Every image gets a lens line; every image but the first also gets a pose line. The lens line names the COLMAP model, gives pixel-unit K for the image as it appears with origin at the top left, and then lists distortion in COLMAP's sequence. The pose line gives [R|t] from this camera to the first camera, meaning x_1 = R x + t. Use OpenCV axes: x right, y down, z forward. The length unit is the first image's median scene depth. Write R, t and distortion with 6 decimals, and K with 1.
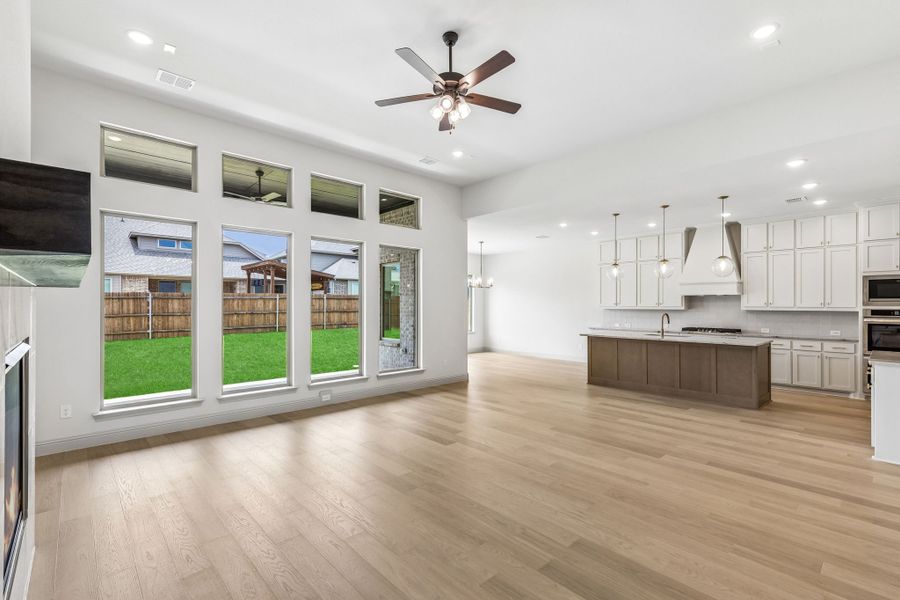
lens RADIAL K [[403.4, 0, 450.2], [0, 403.4, 304.9], [0, 0, 1]] dist [0.011651, -0.000466]
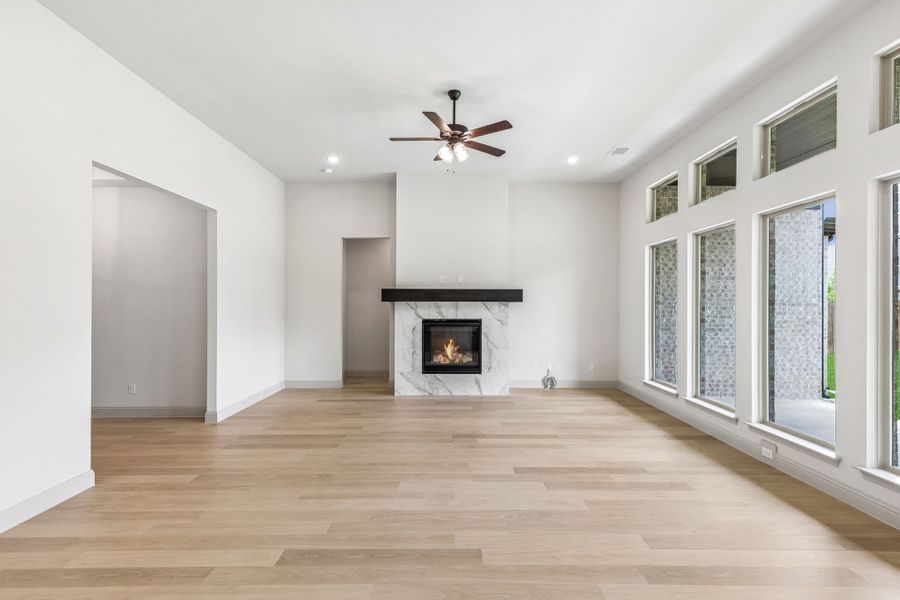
lens RADIAL K [[403.4, 0, 450.2], [0, 403.4, 304.9], [0, 0, 1]] dist [0.011651, -0.000466]
pose [[-0.676744, 0.001062, -0.736218, 0.530082], [-0.000748, 0.999997, 0.002130, -0.012542], [0.736218, 0.001992, -0.676741, 1.063038]]
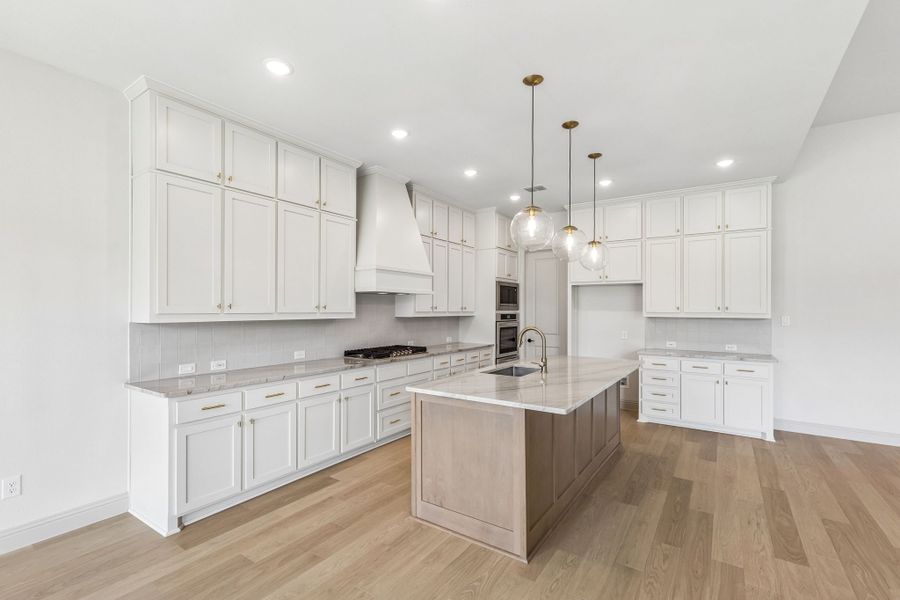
lens RADIAL K [[403.4, 0, 450.2], [0, 403.4, 304.9], [0, 0, 1]] dist [0.011651, -0.000466]
pose [[-0.219336, 0.007343, 0.975622, 0.056557], [-0.004362, 0.999954, -0.008507, -0.002603], [-0.975640, -0.006122, -0.219294, 1.427581]]
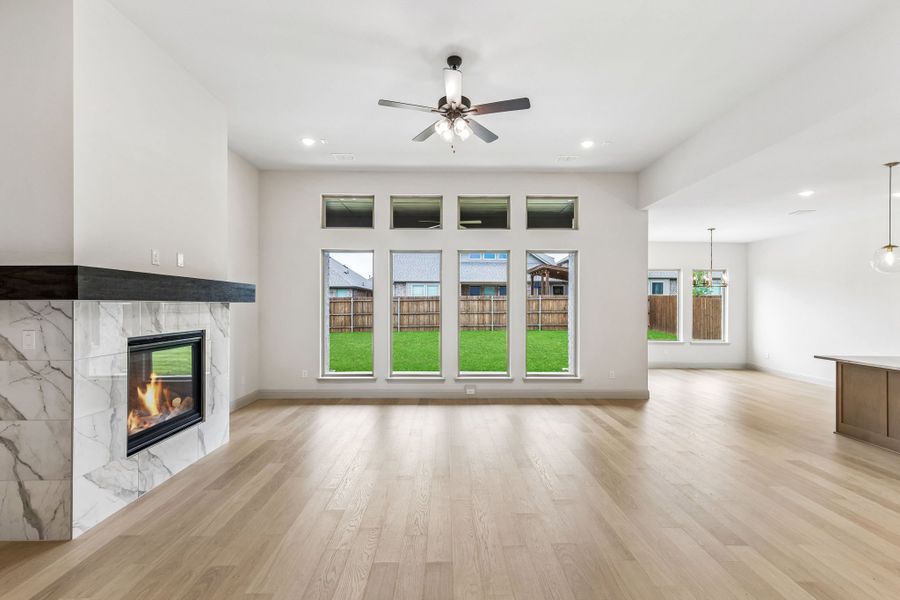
lens RADIAL K [[403.4, 0, 450.2], [0, 403.4, 304.9], [0, 0, 1]] dist [0.011651, -0.000466]
pose [[0.740626, 0.002820, -0.671912, 0.409792], [-0.001196, 0.999995, 0.002878, -0.016239], [0.671917, -0.001328, 0.740626, 0.122678]]
